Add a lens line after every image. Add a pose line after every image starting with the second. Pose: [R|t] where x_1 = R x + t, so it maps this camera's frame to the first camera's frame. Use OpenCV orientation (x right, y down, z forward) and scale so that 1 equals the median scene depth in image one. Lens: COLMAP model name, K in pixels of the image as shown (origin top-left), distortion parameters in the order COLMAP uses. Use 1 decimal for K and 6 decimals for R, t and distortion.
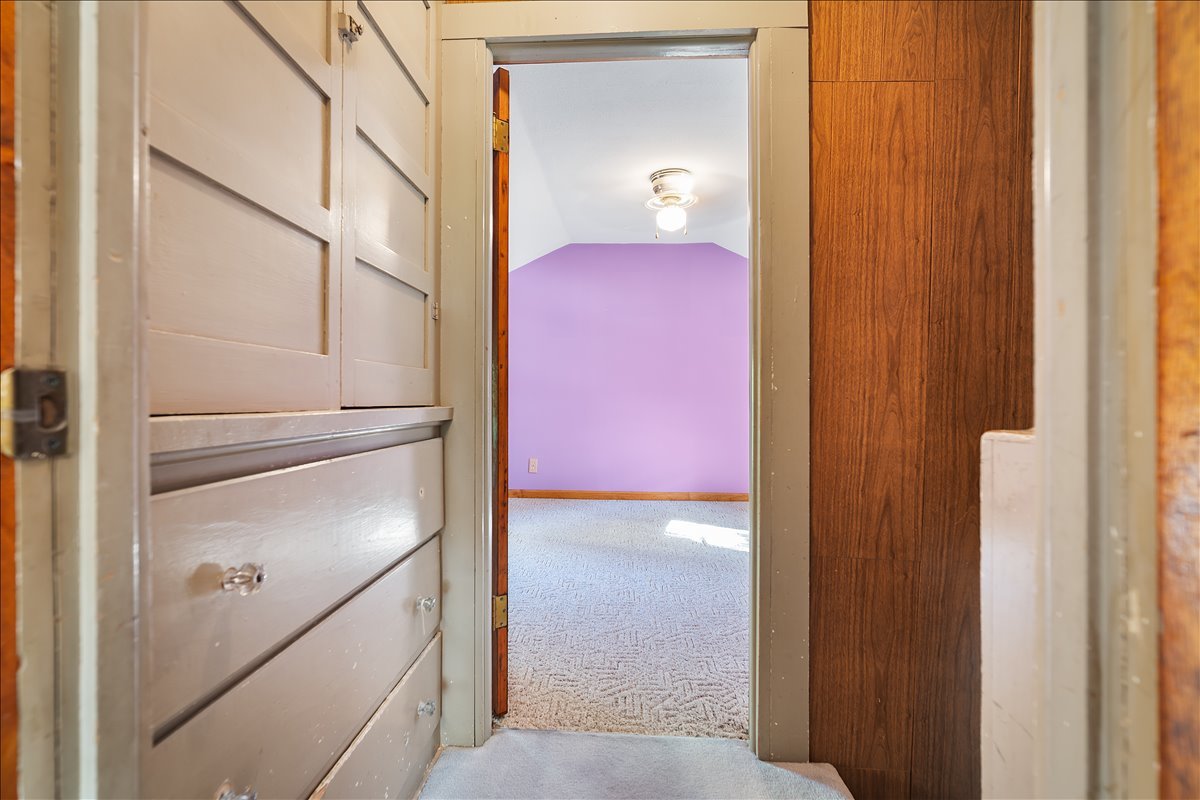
lens RADIAL K [[522.4, 0, 600.0], [0, 522.4, 400.0], [0, 0, 1]] dist [-0.017119, 0.005315]
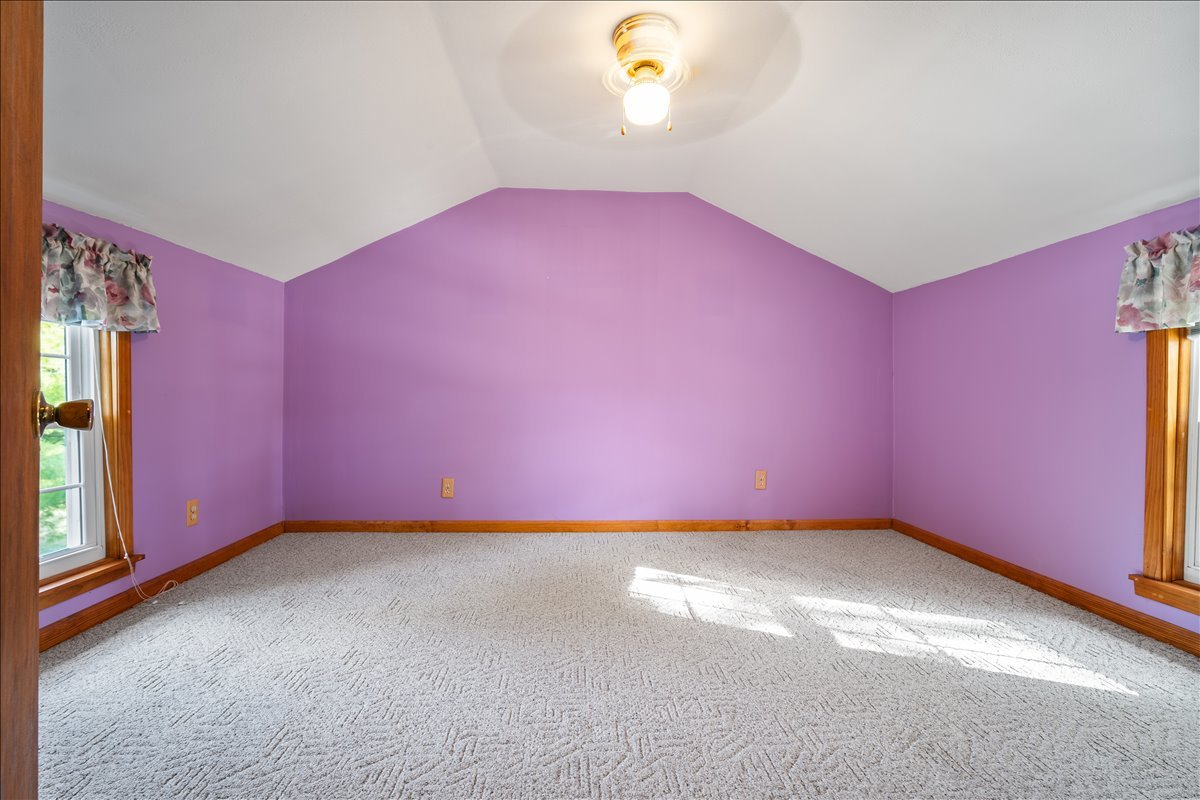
lens RADIAL K [[522.4, 0, 600.0], [0, 522.4, 400.0], [0, 0, 1]] dist [-0.017119, 0.005315]
pose [[0.995301, -0.001162, 0.096824, 0.020219], [0.000890, 0.999996, 0.002846, 0.000484], [-0.096827, -0.002747, 0.995297, 0.355175]]
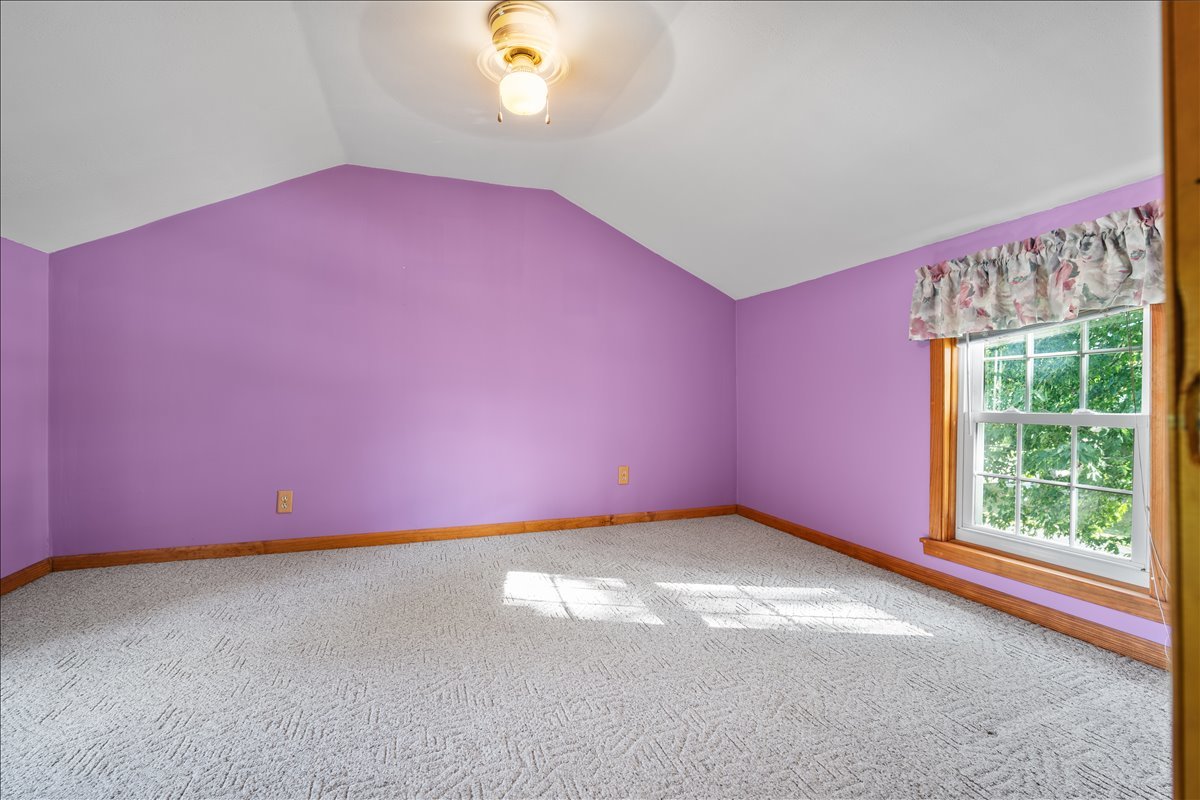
lens RADIAL K [[522.4, 0, 600.0], [0, 522.4, 400.0], [0, 0, 1]] dist [-0.017119, 0.005315]
pose [[0.928475, -0.010636, 0.371243, -0.005541], [0.008943, 0.999940, 0.006281, 0.000162], [-0.371288, -0.002512, 0.928514, 0.375328]]
